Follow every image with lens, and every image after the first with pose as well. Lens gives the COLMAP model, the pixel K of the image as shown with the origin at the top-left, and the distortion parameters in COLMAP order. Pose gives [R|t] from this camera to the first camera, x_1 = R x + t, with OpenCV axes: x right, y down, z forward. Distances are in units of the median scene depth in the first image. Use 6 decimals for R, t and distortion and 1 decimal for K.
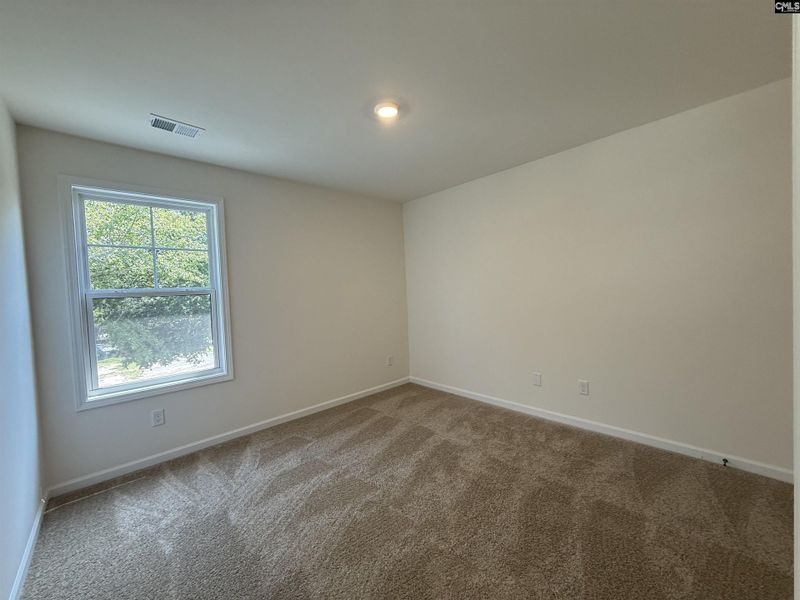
lens RADIAL K [[321.7, 0, 400.1], [0, 321.7, 294.5], [0, 0, 1]] dist [0.000777, 0.000142]
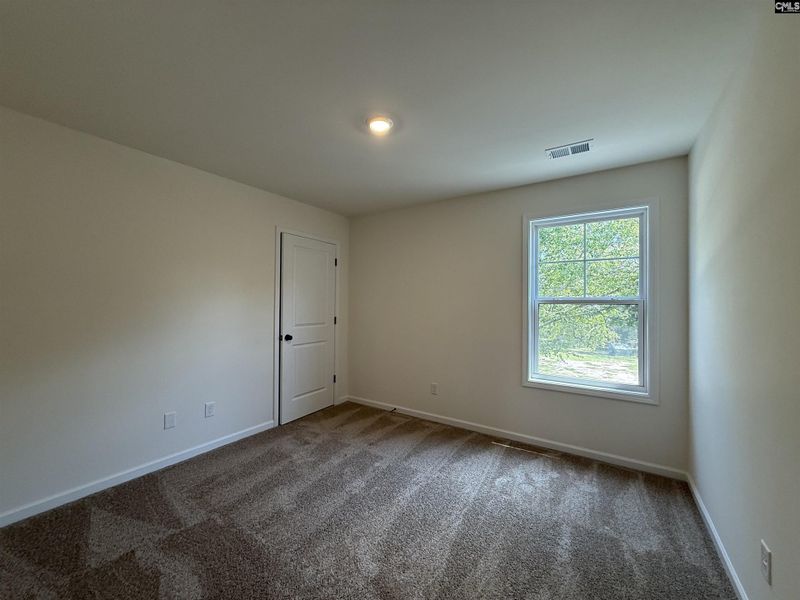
lens RADIAL K [[318.5, 0, 398.7], [0, 318.5, 301.0], [0, 0, 1]] dist [0.000567, 0.000484]
pose [[0.221794, 0.031357, -0.974589, 0.194852], [-0.036676, 0.999044, 0.023797, -0.010588], [0.974404, 0.030466, 0.222732, 0.164849]]
